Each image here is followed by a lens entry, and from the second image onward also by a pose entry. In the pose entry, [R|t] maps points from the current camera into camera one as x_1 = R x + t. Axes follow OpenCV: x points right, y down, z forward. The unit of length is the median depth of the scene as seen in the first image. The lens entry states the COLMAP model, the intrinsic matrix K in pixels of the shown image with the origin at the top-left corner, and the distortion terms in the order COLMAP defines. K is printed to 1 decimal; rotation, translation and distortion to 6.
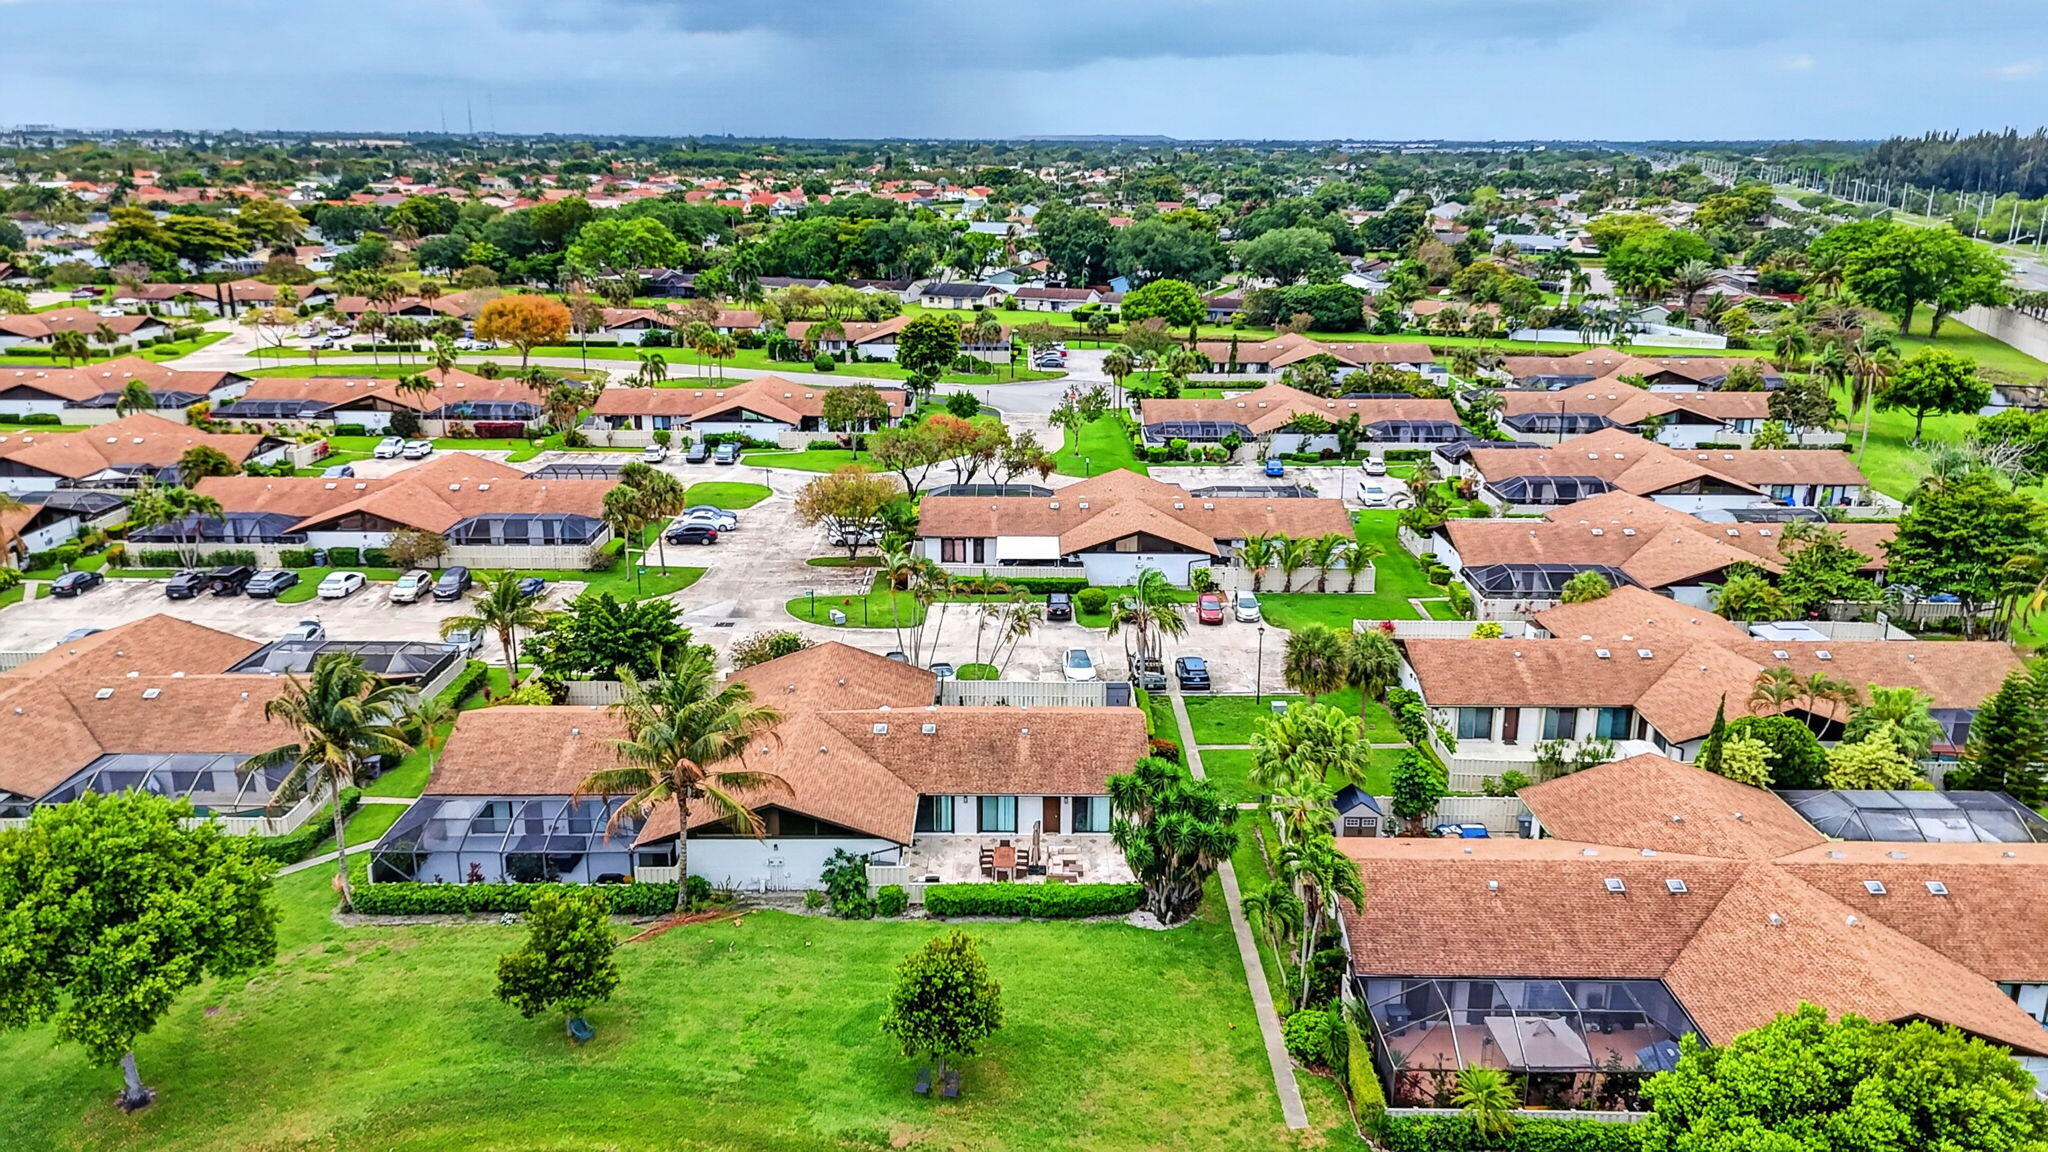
lens RADIAL K [[1499.7, 0, 1024.0], [0, 1499.7, 576.0], [0, 0, 1]] dist [0.049113, -0.042620]
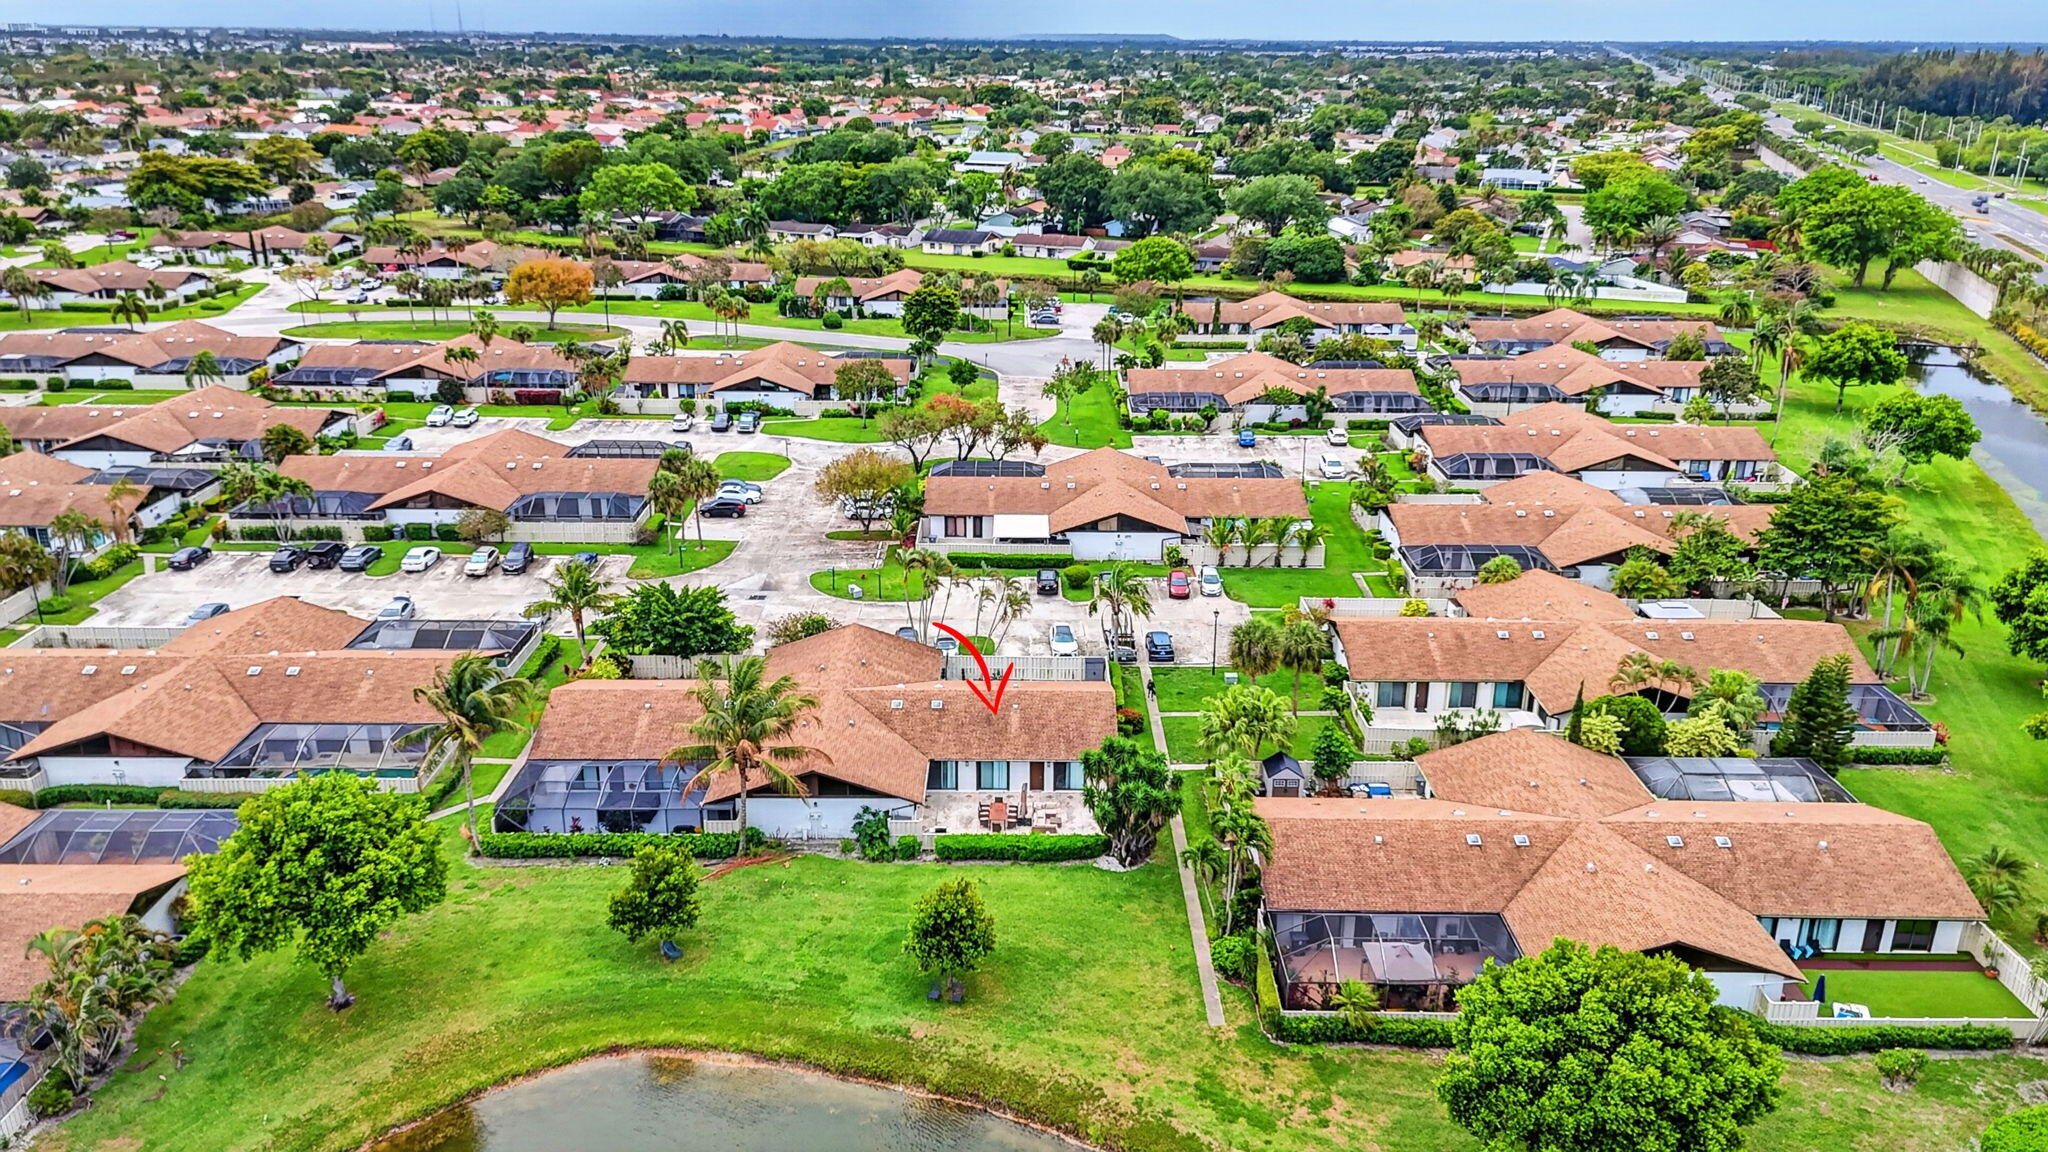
lens RADIAL K [[1499.7, 0, 1024.0], [0, 1499.7, 576.0], [0, 0, 1]] dist [0.049113, -0.042620]
pose [[0.999998, 0.001833, 0.000515, 0.004589], [-0.001861, 0.998163, 0.060562, -0.052573], [-0.000403, -0.060563, 0.998164, -0.144936]]
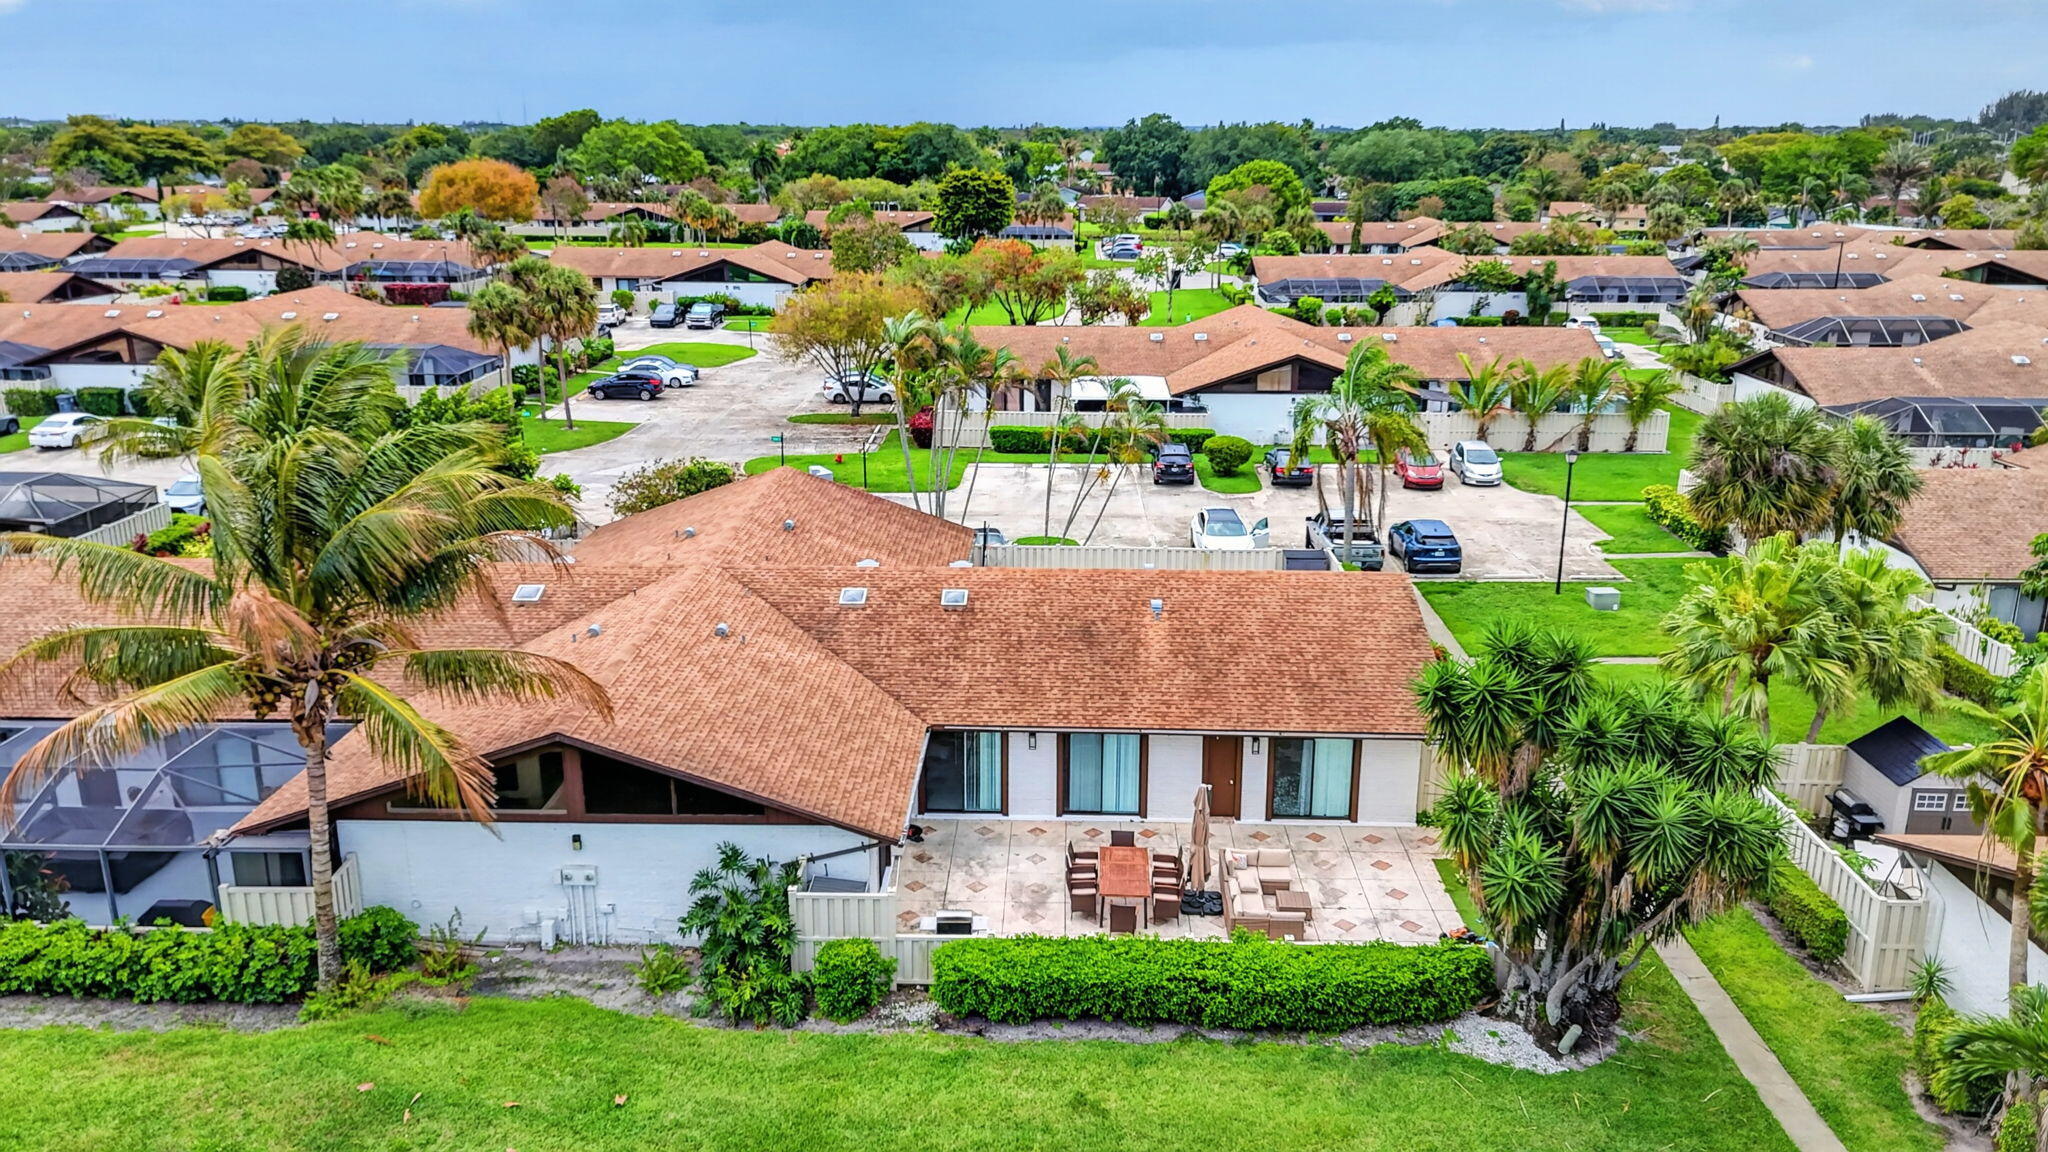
lens RADIAL K [[1499.7, 0, 1024.0], [0, 1499.7, 576.0], [0, 0, 1]] dist [0.049113, -0.042620]
pose [[0.999440, 0.006976, -0.032734, -0.017995], [-0.006869, 0.999971, 0.003404, 0.064856], [0.032756, -0.003177, 0.999458, 0.364377]]
